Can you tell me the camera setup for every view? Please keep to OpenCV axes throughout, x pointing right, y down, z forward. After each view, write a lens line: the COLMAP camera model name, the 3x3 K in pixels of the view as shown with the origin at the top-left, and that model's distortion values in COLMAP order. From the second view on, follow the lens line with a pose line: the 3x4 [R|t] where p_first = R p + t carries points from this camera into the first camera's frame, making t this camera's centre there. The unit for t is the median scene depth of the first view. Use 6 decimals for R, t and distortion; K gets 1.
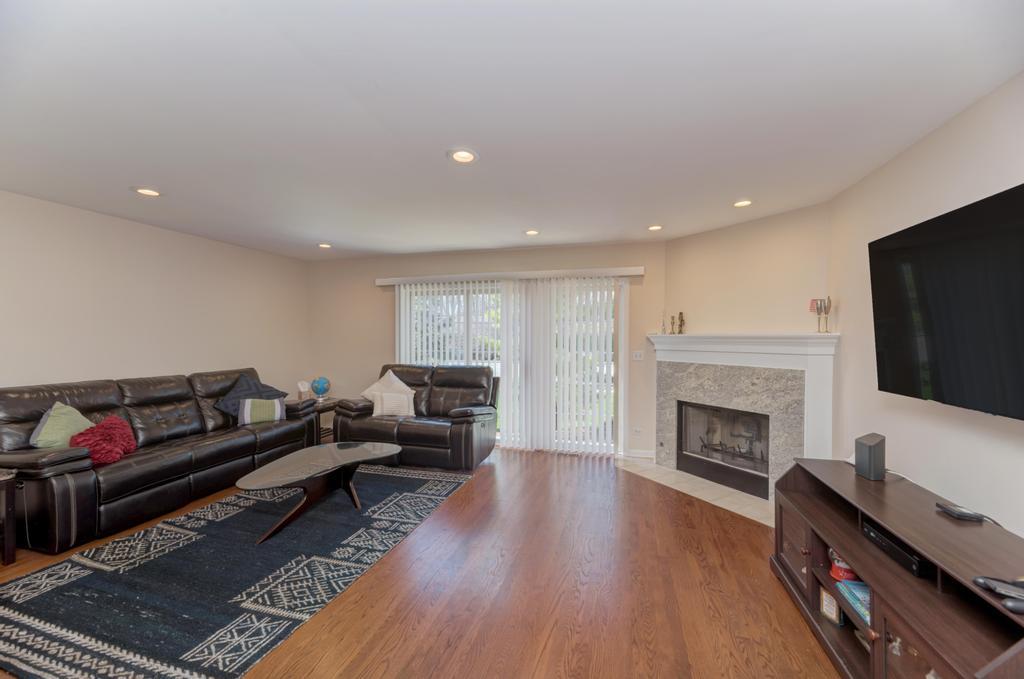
lens RADIAL K [[408.1, 0, 511.8], [0, 408.1, 342.2], [0, 0, 1]] dist [-0.000061, -0.000380]
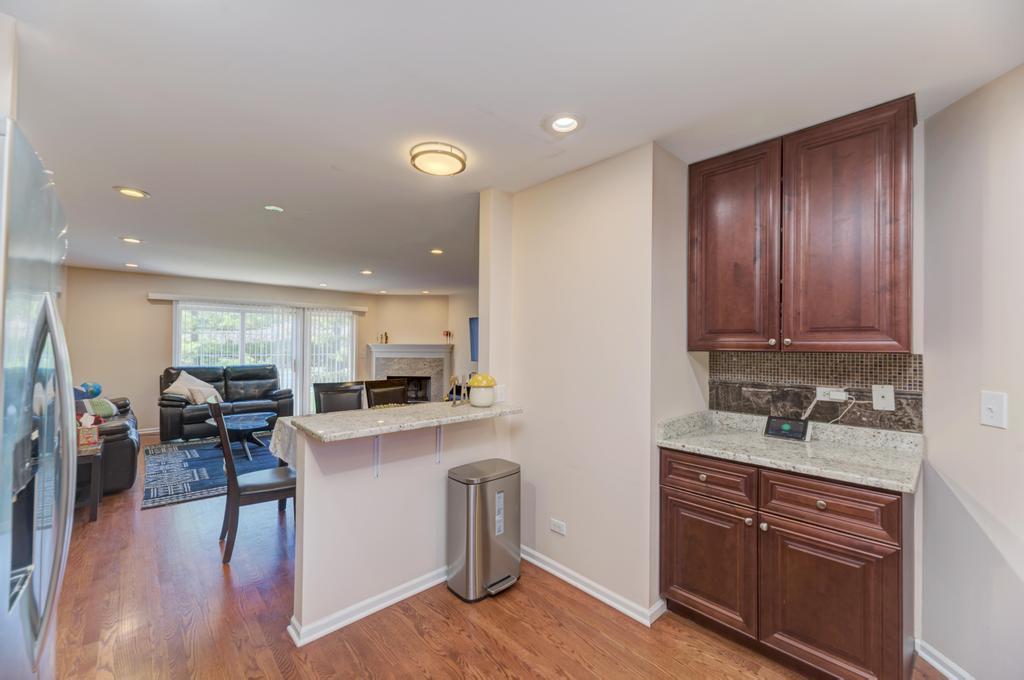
lens RADIAL K [[408.1, 0, 511.8], [0, 408.1, 342.7], [0, 0, 1]] dist [-0.000061, -0.000380]
pose [[0.528549, 0.005869, 0.848882, -1.333133], [0.005330, 0.999933, -0.010232, 0.000282], [-0.848886, 0.009933, 0.528483, -0.799915]]
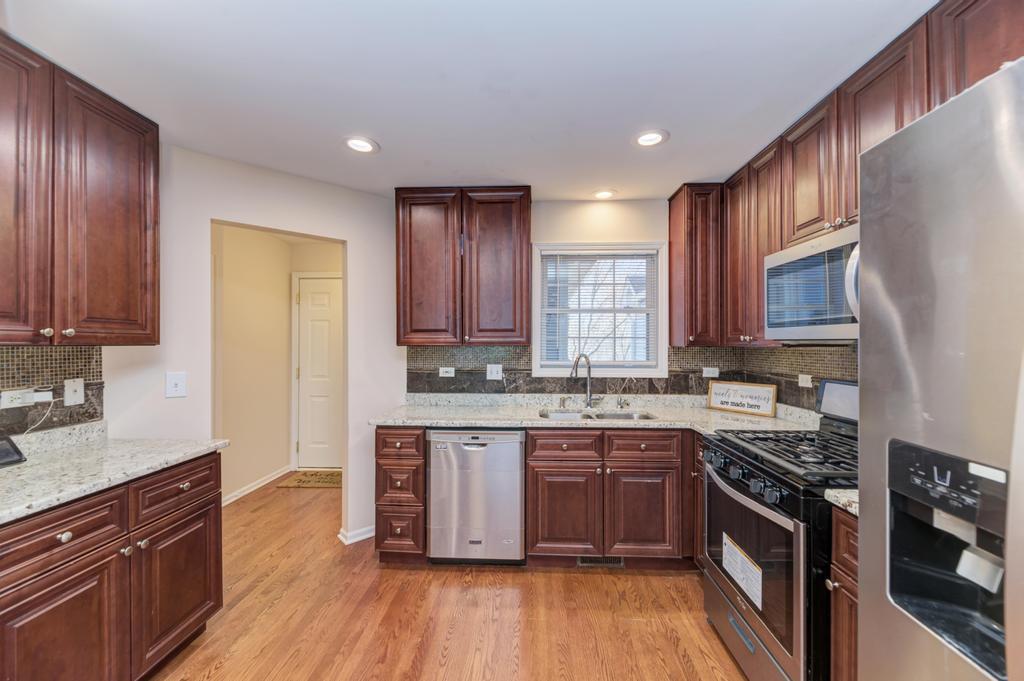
lens RADIAL K [[410.2, 0, 515.0], [0, 410.2, 344.3], [0, 0, 1]] dist [0.000680, -0.000212]
pose [[-0.974106, -0.005727, -0.226017, -0.999292], [-0.008060, 0.999923, 0.009398, -0.000040], [0.225946, 0.010976, -0.974078, -0.222166]]
